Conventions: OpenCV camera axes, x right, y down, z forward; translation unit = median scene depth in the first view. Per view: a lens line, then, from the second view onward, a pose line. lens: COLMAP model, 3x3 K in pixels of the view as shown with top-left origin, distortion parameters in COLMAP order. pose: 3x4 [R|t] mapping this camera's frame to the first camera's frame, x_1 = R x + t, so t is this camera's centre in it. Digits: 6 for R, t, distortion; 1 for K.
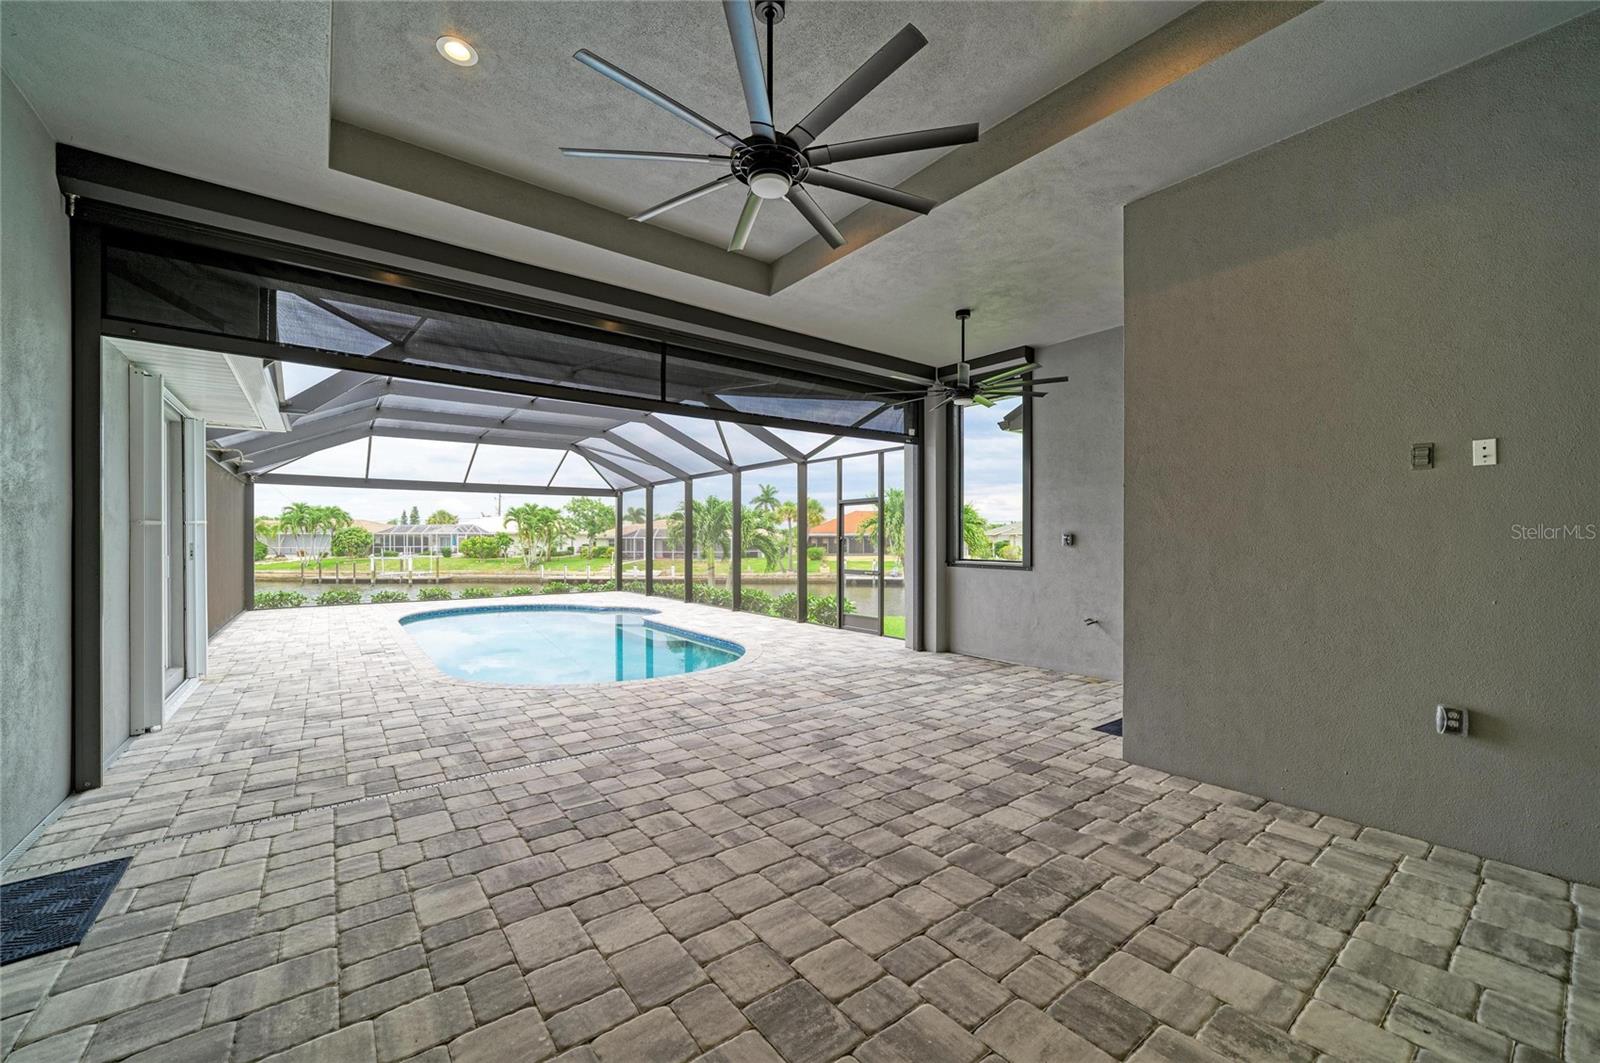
lens RADIAL K [[623.5, 0, 805.1], [0, 623.5, 540.2], [0, 0, 1]] dist [-0.014887, 0.004283]
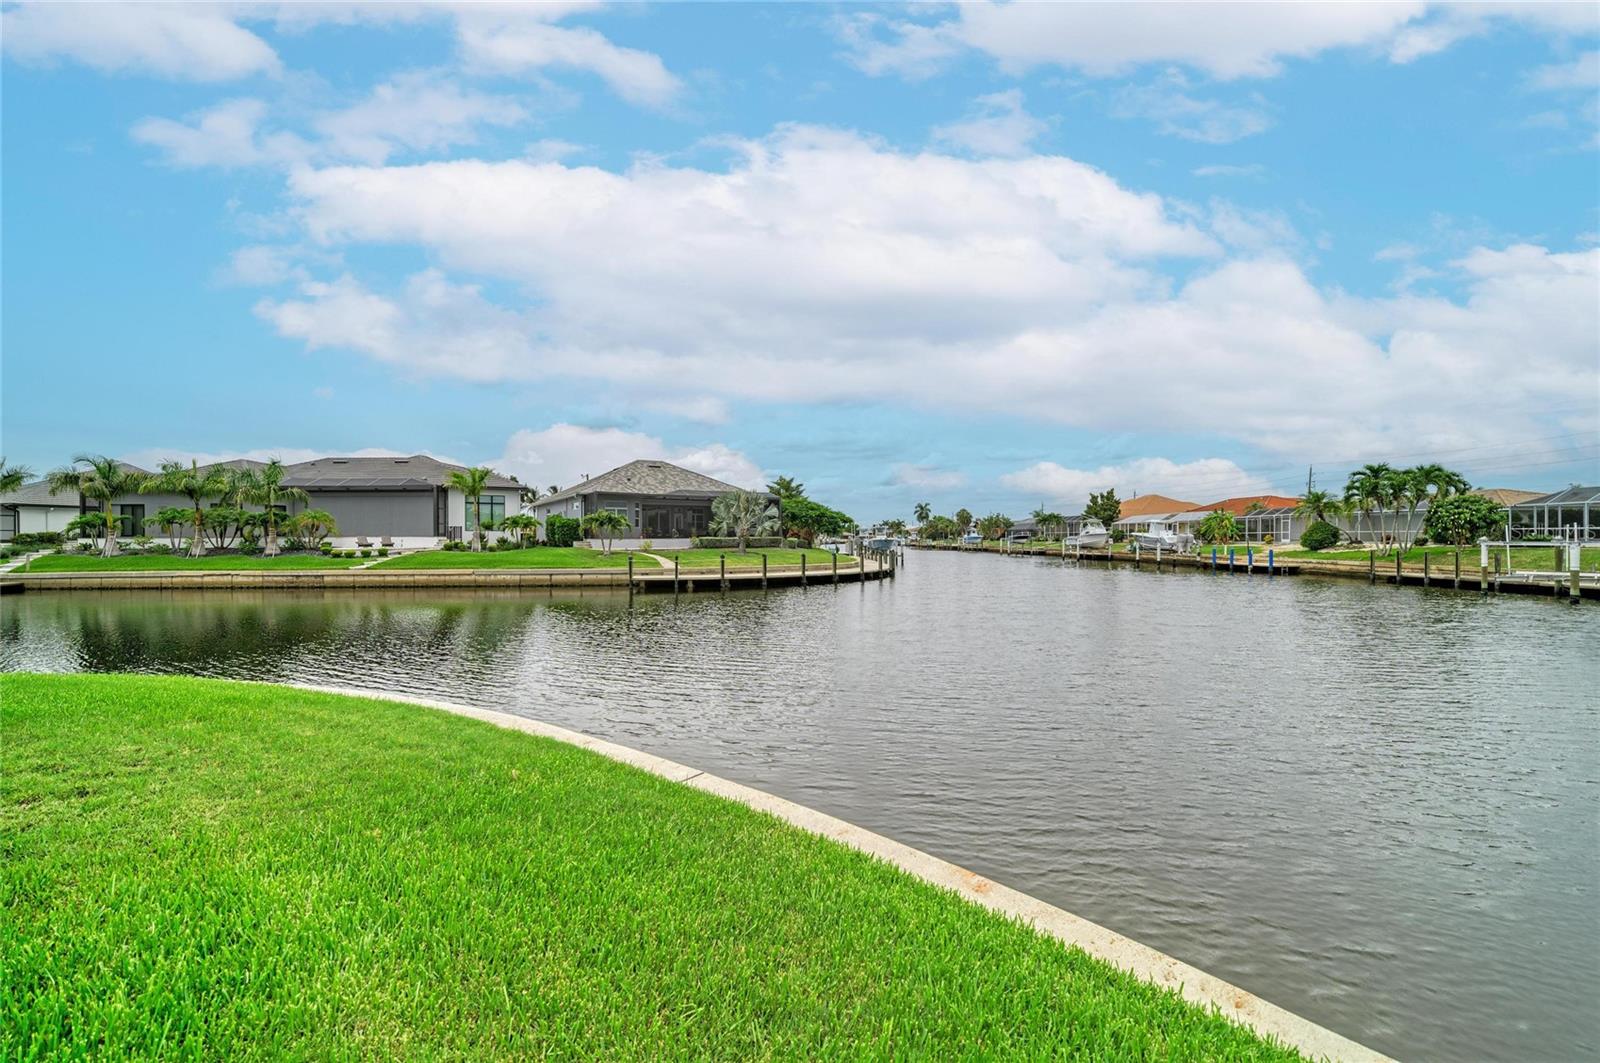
lens RADIAL K [[626.1, 0, 804.8], [0, 626.1, 533.1], [0, 0, 1]] dist [-0.001320, -0.000143]
pose [[0.066370, -0.005989, -0.997777, -0.751331], [0.000759, 0.999982, -0.005951, 0.089961], [0.997795, -0.000362, 0.066373, 1.470565]]
